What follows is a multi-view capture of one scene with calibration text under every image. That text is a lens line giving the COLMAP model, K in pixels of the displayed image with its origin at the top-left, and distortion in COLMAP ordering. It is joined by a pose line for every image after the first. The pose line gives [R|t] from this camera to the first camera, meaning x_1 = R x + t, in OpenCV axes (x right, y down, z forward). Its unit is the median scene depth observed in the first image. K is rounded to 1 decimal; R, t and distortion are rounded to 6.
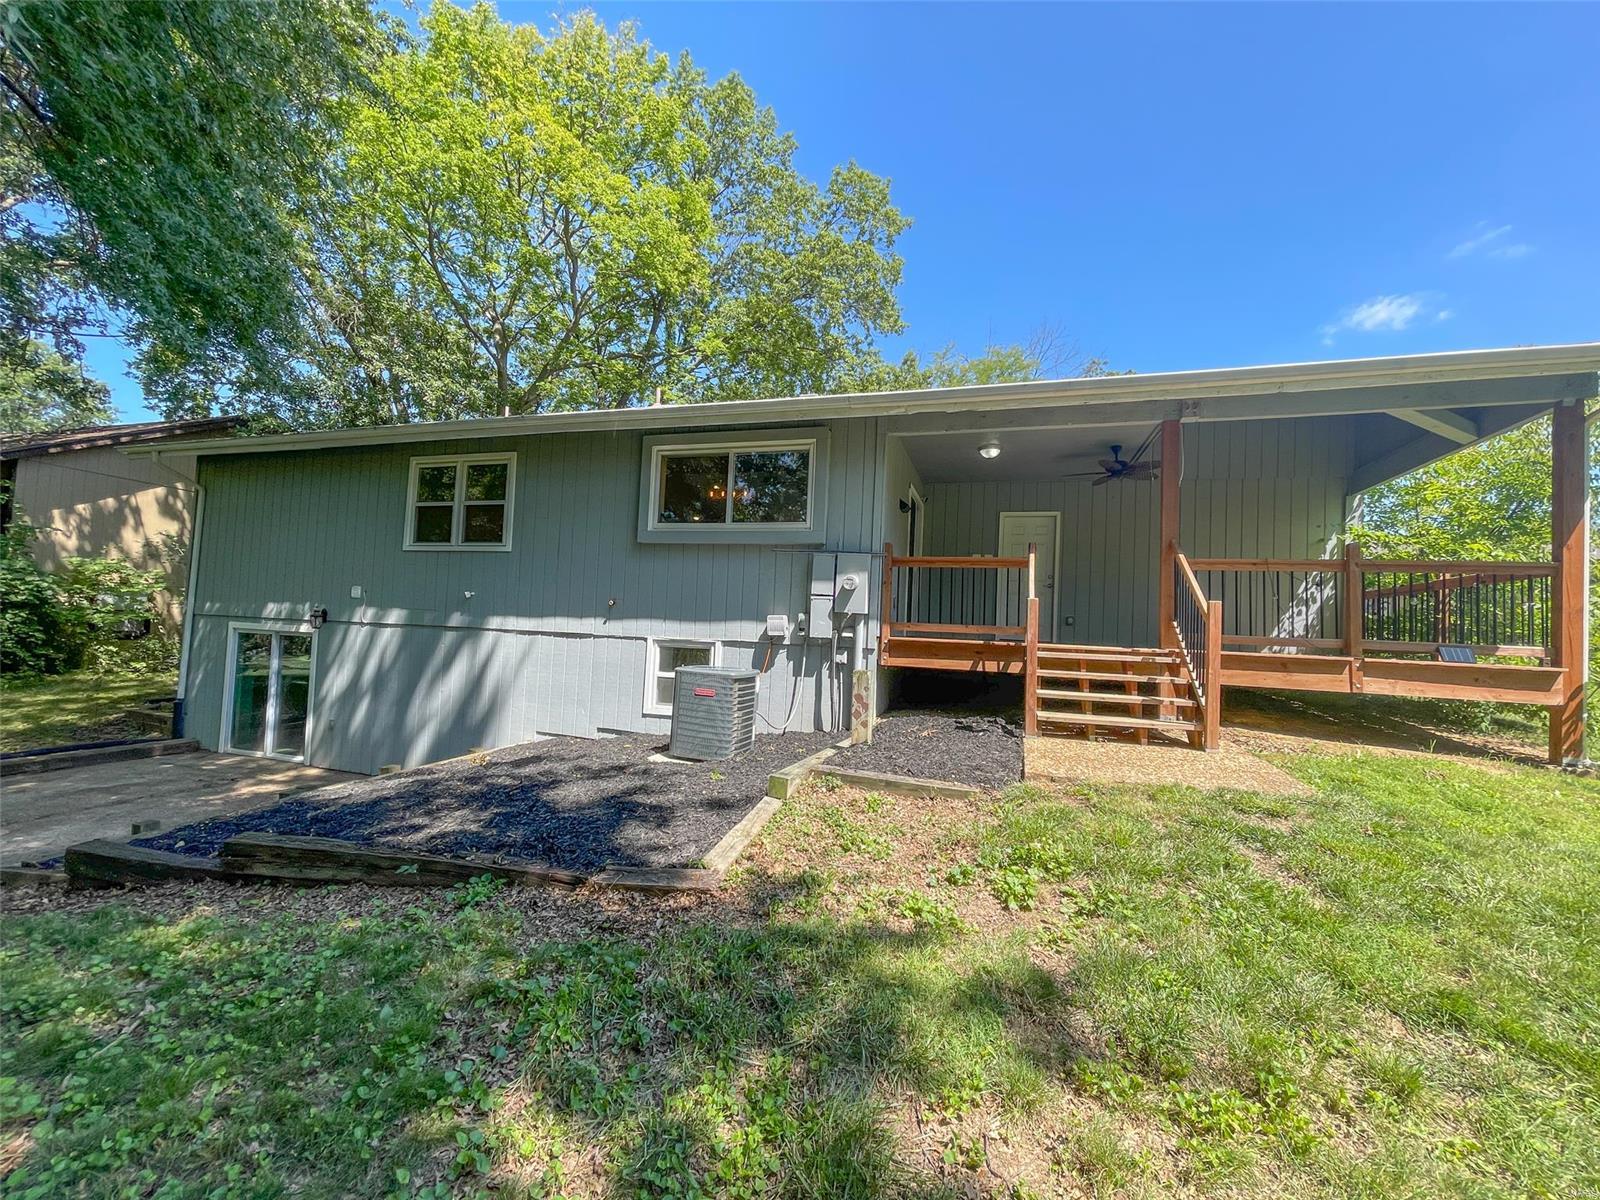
lens RADIAL K [[639.0, 0, 795.6], [0, 639.0, 604.7], [0, 0, 1]] dist [0.002449, 0.000491]
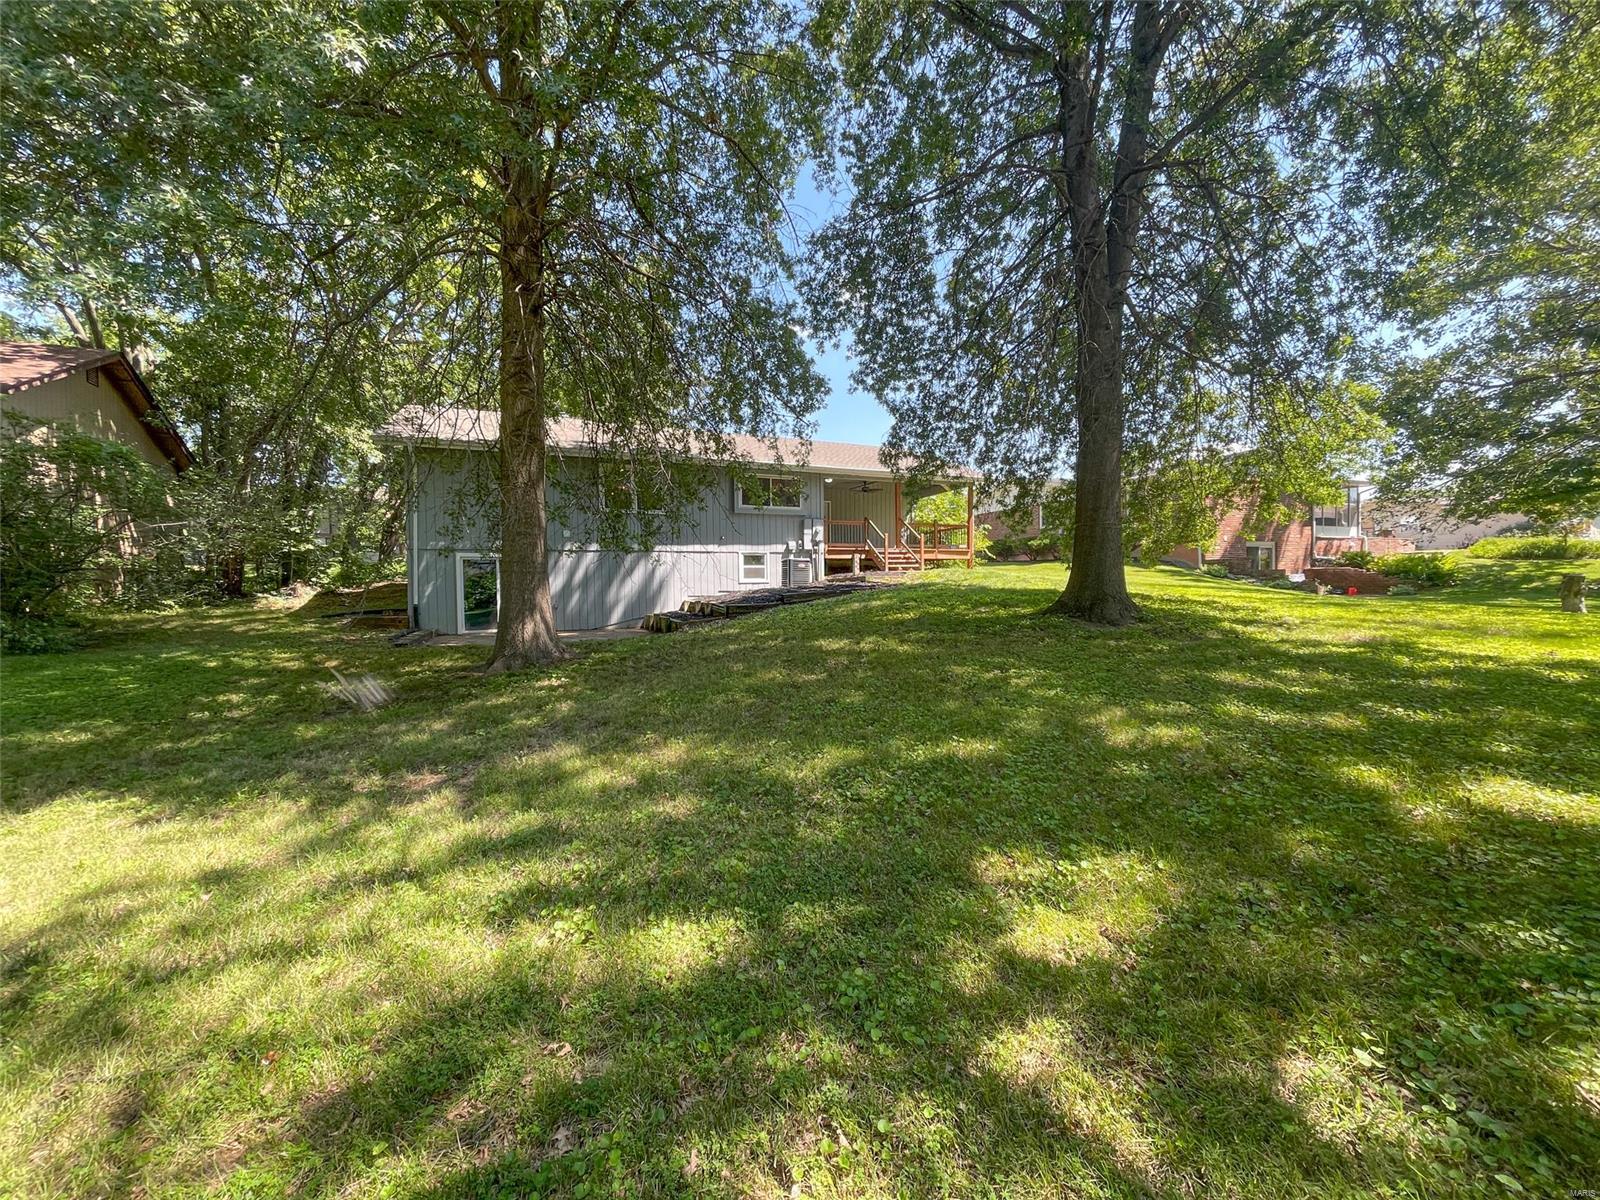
lens RADIAL K [[639.0, 0, 804.9], [0, 639.0, 595.5], [0, 0, 1]] dist [0.002449, 0.000491]
pose [[0.723253, -0.077760, 0.686191, -1.557718], [0.005582, 0.994266, 0.106787, -0.037960], [-0.690560, -0.073404, 0.719541, -0.826976]]
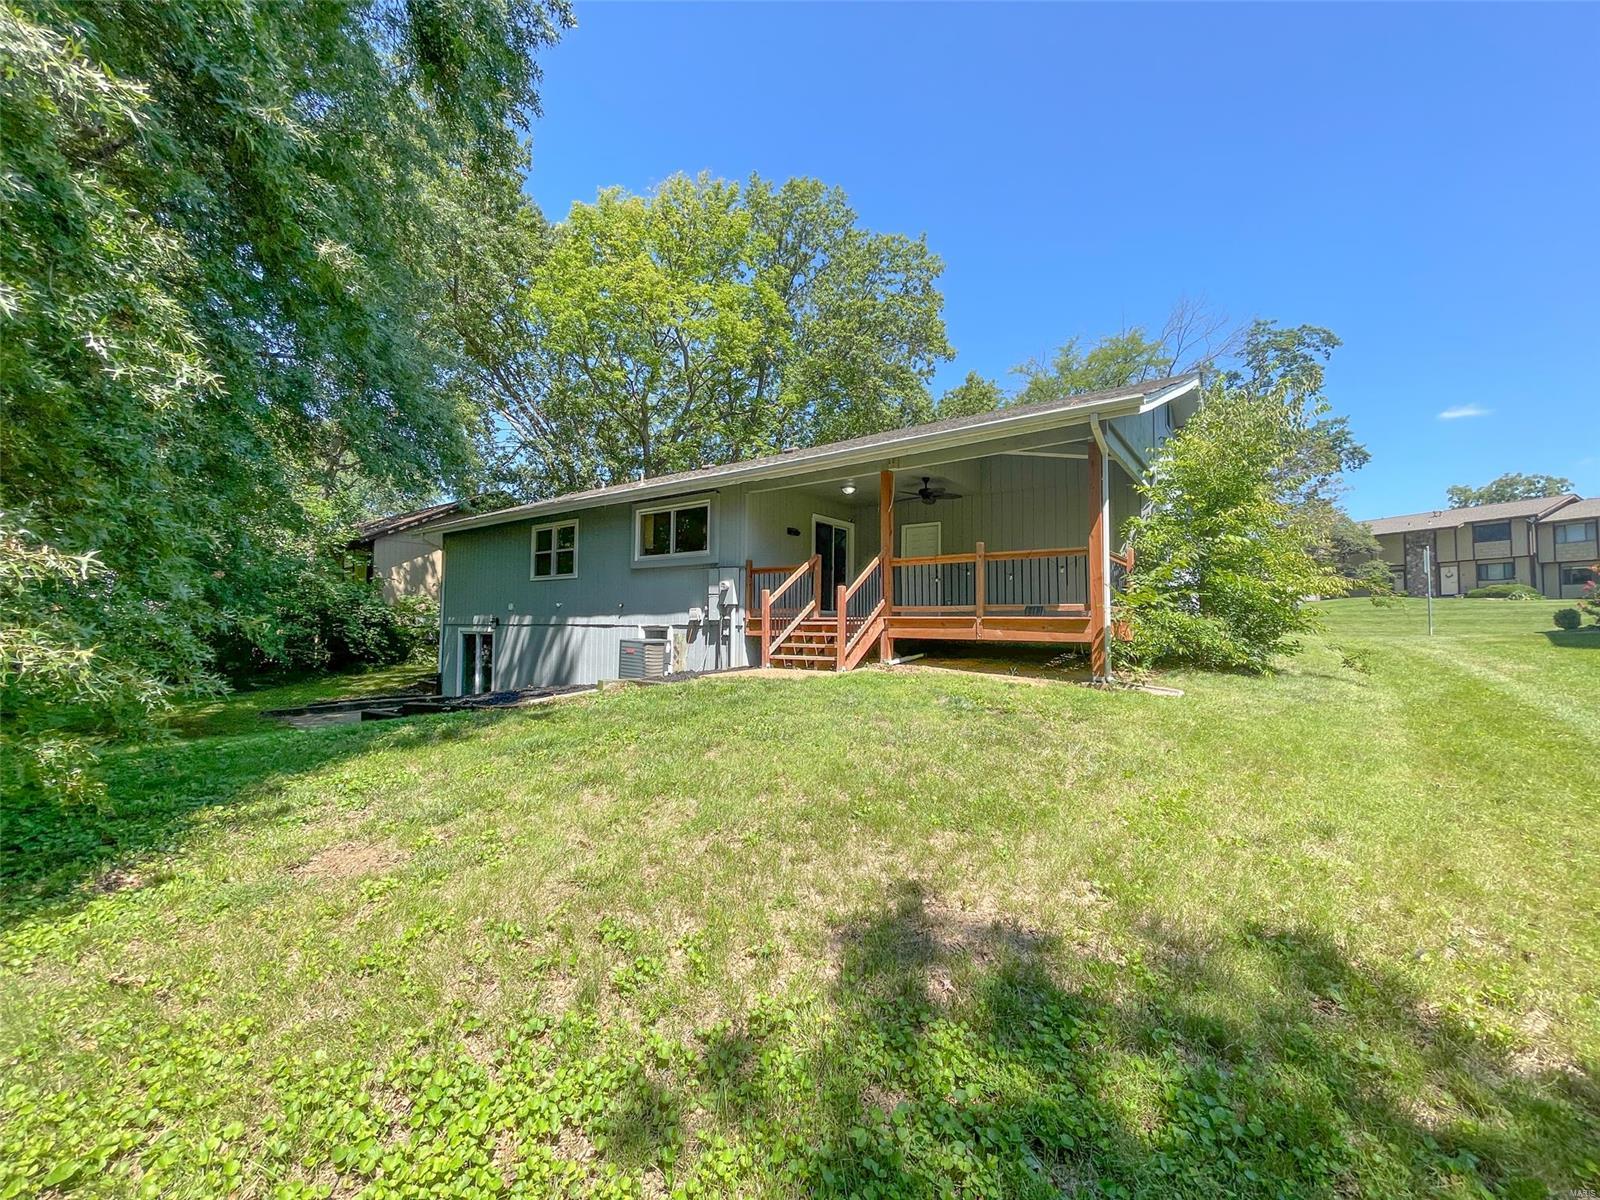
lens RADIAL K [[639.0, 0, 796.0], [0, 639.0, 600.3], [0, 0, 1]] dist [0.002449, 0.000491]
pose [[0.944959, -0.050871, -0.323210, 0.635681], [0.046845, 0.998697, -0.020229, 0.035500], [0.323818, 0.003975, 0.946111, -0.401692]]
